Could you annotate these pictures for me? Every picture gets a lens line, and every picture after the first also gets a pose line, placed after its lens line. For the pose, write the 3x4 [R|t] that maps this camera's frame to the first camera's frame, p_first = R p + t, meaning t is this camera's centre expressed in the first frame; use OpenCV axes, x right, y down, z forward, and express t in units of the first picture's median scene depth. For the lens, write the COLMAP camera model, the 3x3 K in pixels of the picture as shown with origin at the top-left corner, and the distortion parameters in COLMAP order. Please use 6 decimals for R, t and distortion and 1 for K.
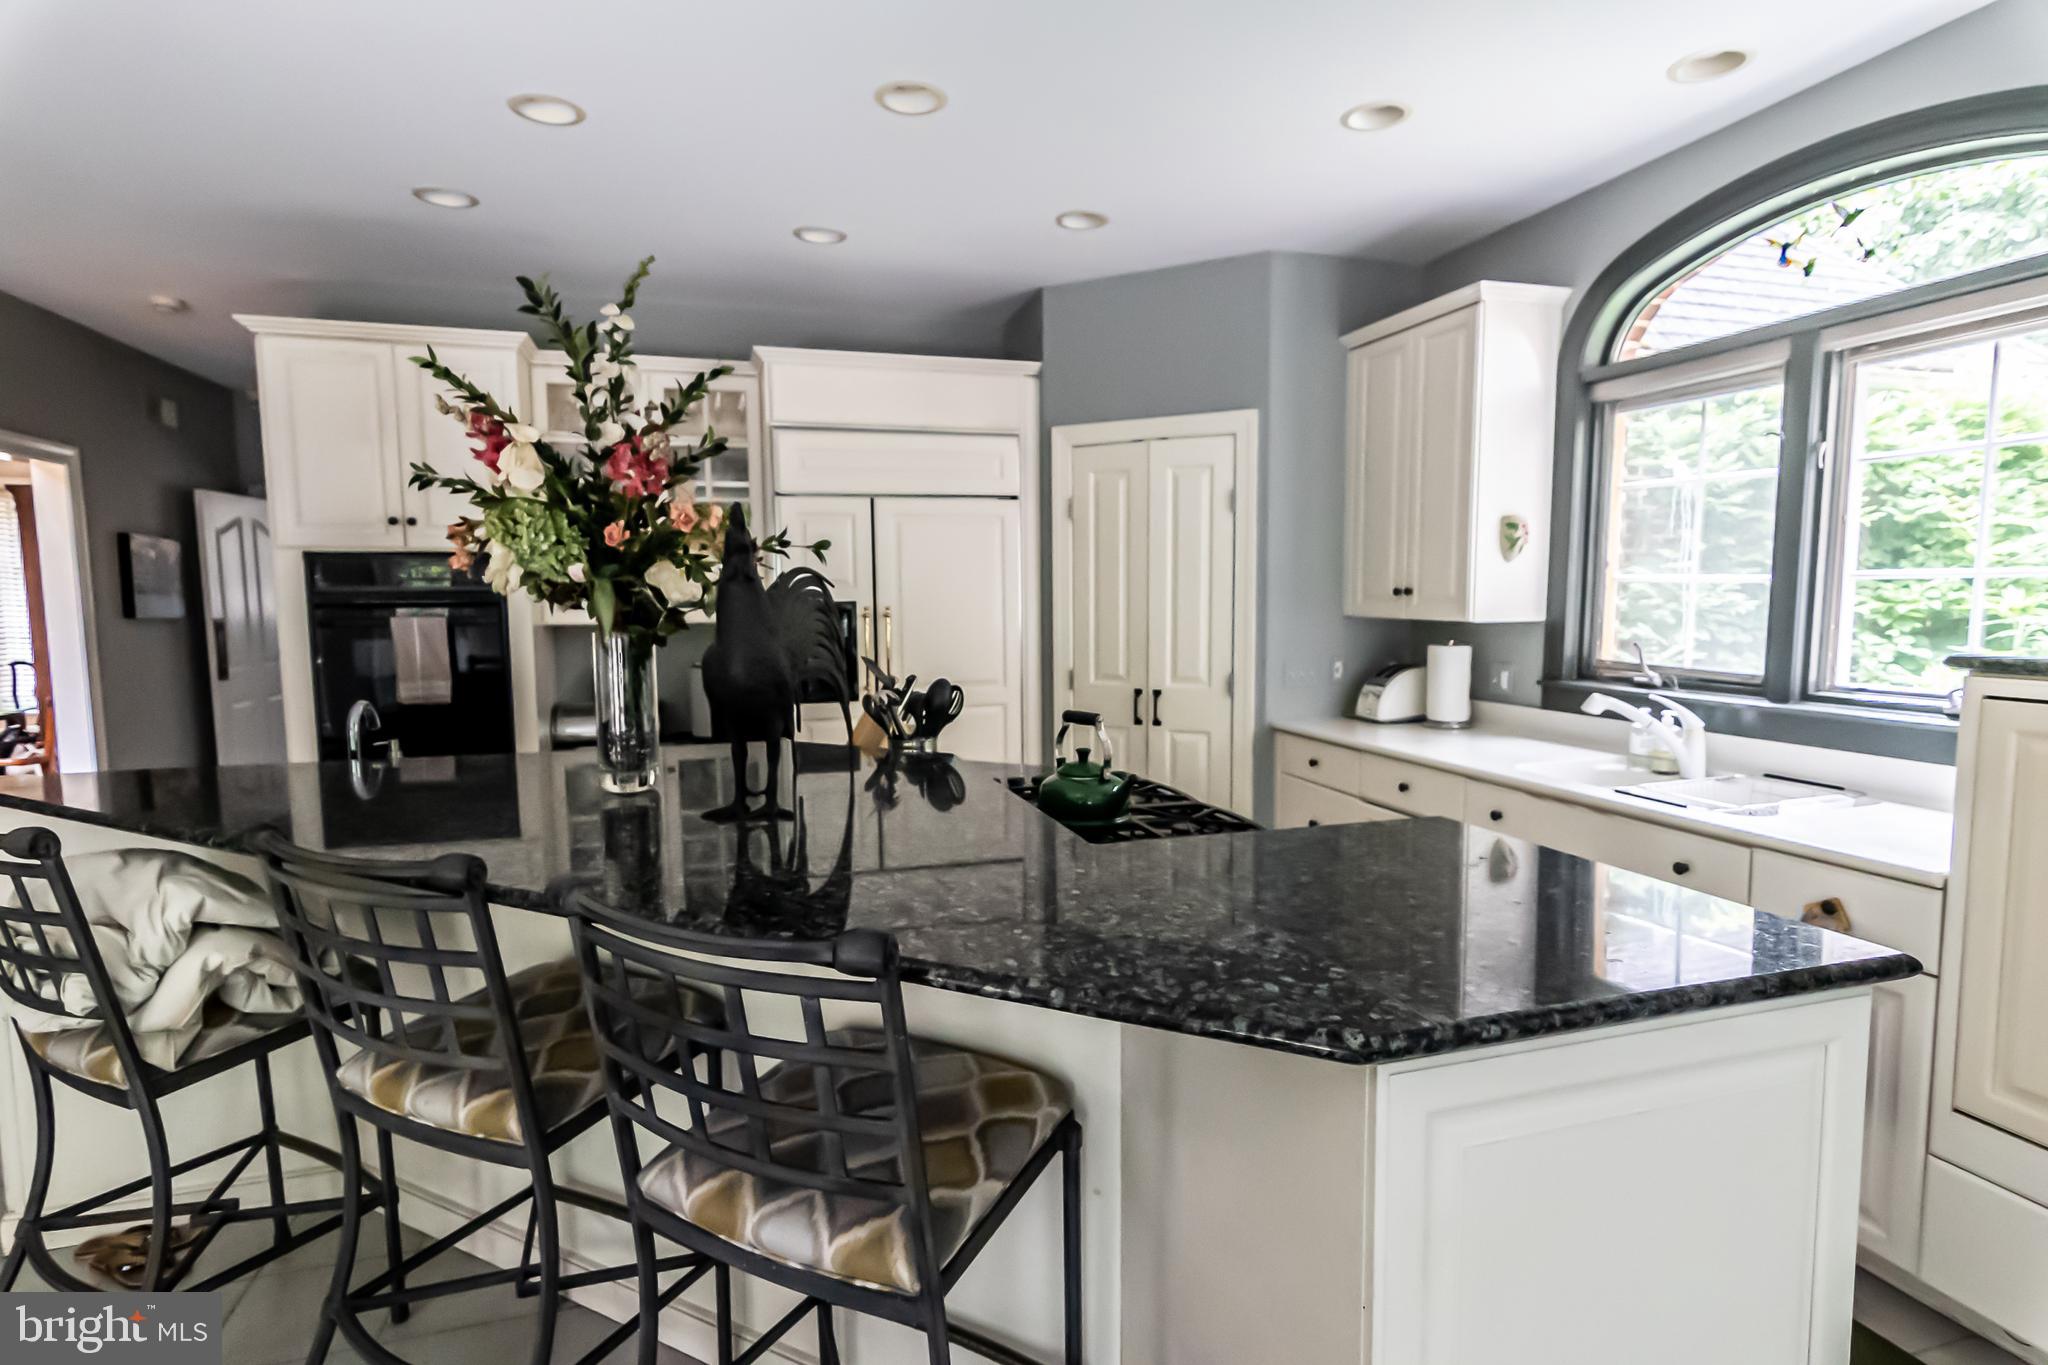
lens RADIAL K [[1044.9, 0, 1034.1], [0, 1044.9, 689.8], [0, 0, 1]] dist [-0.005528, 0.009101]
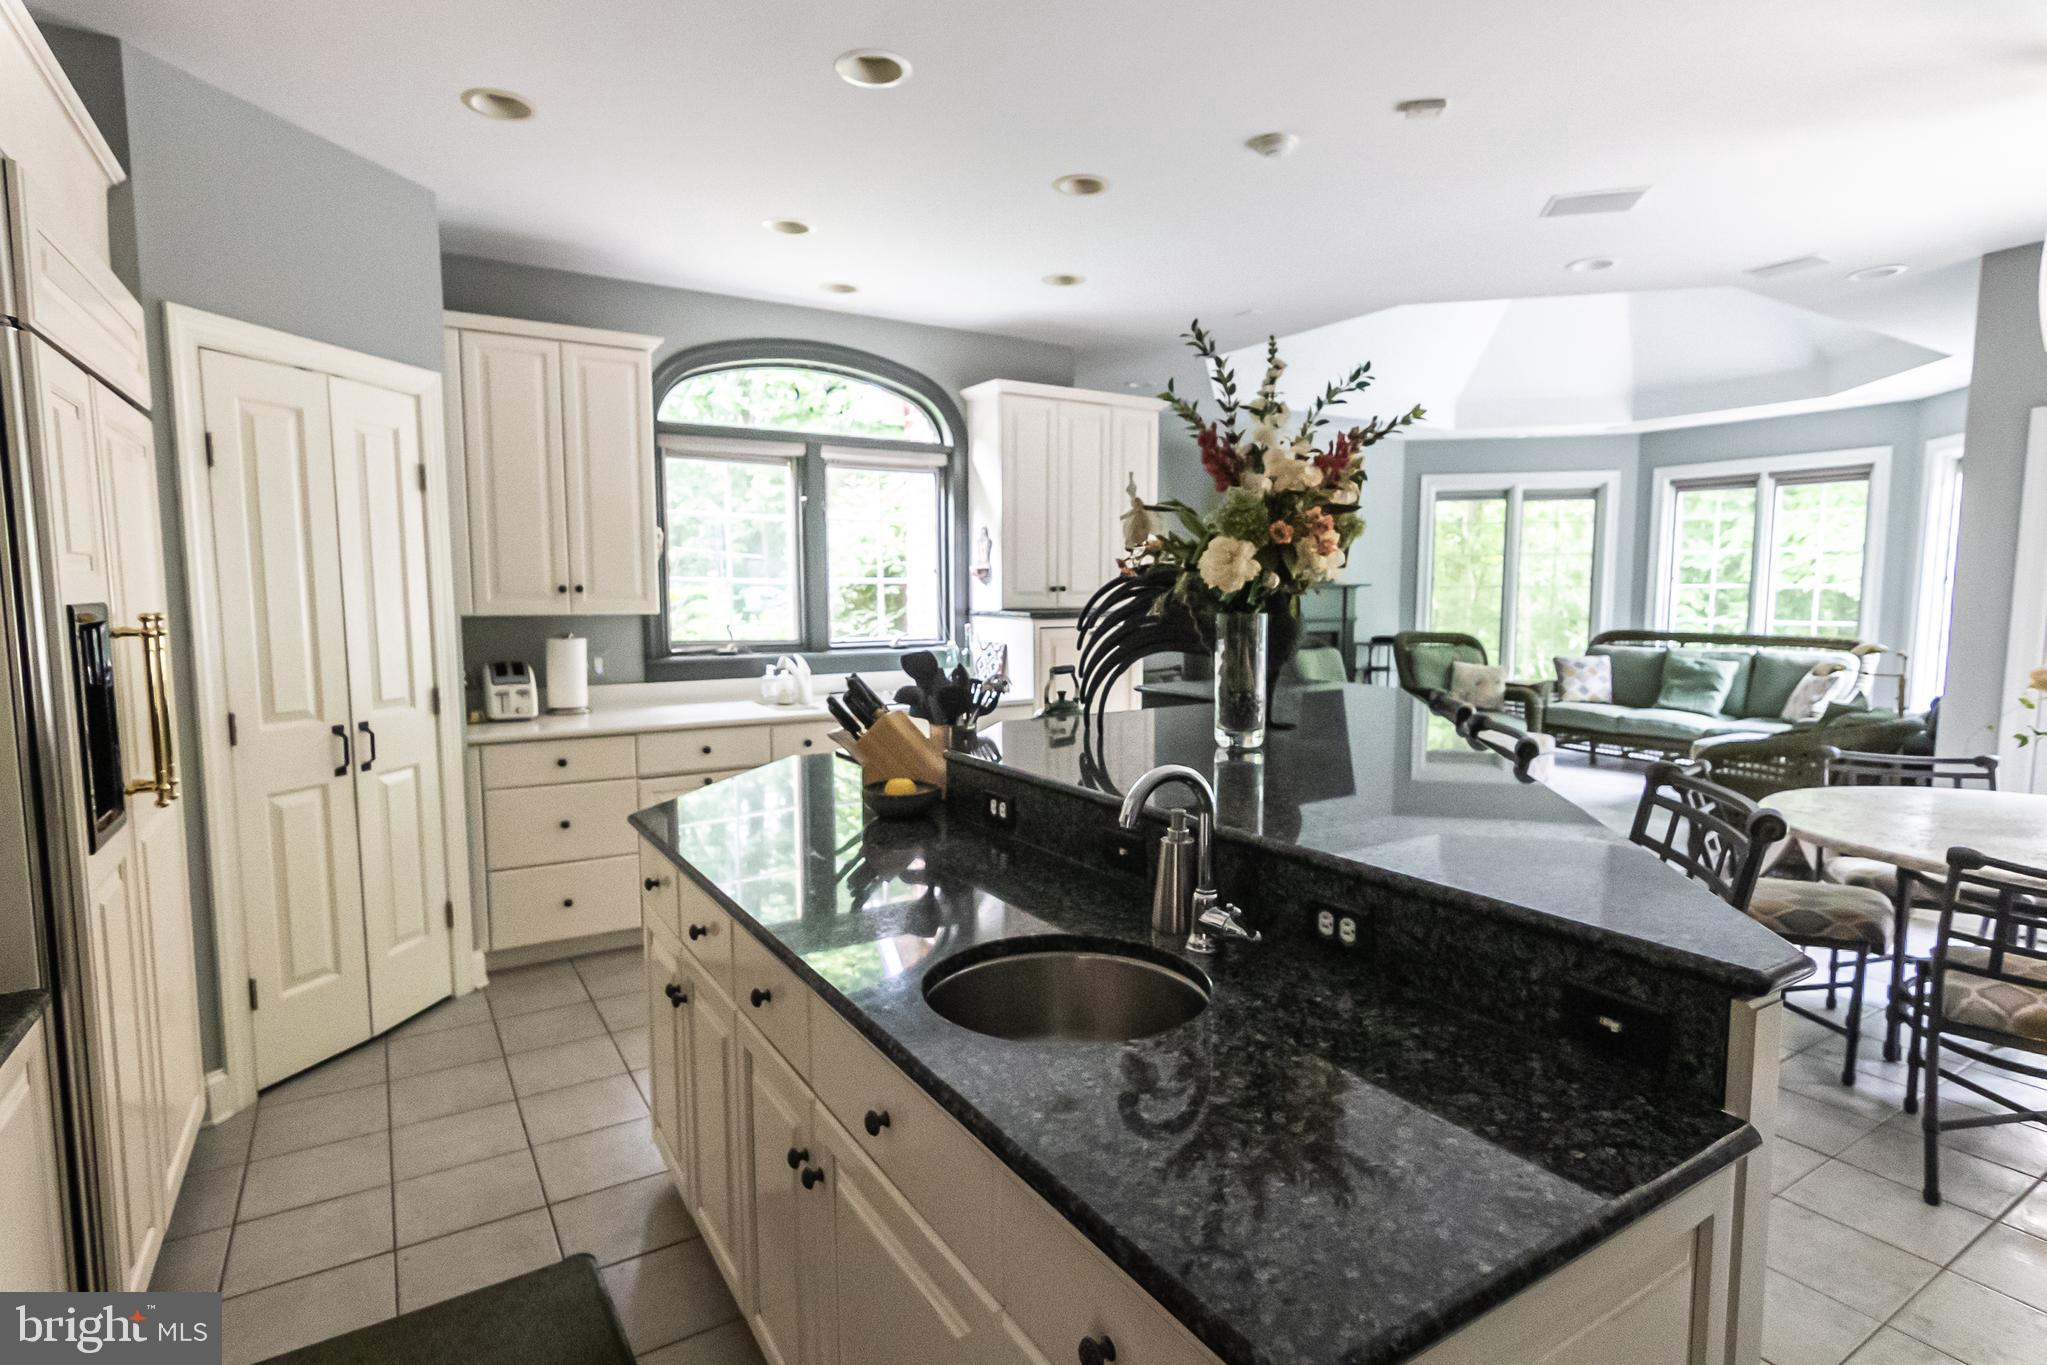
lens RADIAL K [[1044.3, 0, 1033.6], [0, 1044.3, 689.8], [0, 0, 1]] dist [-0.005528, 0.009101]
pose [[-0.263783, -0.086772, 0.960671, -0.794617], [0.094457, 0.988835, 0.115252, -0.070078], [-0.959946, 0.121143, -0.252642, 0.823691]]
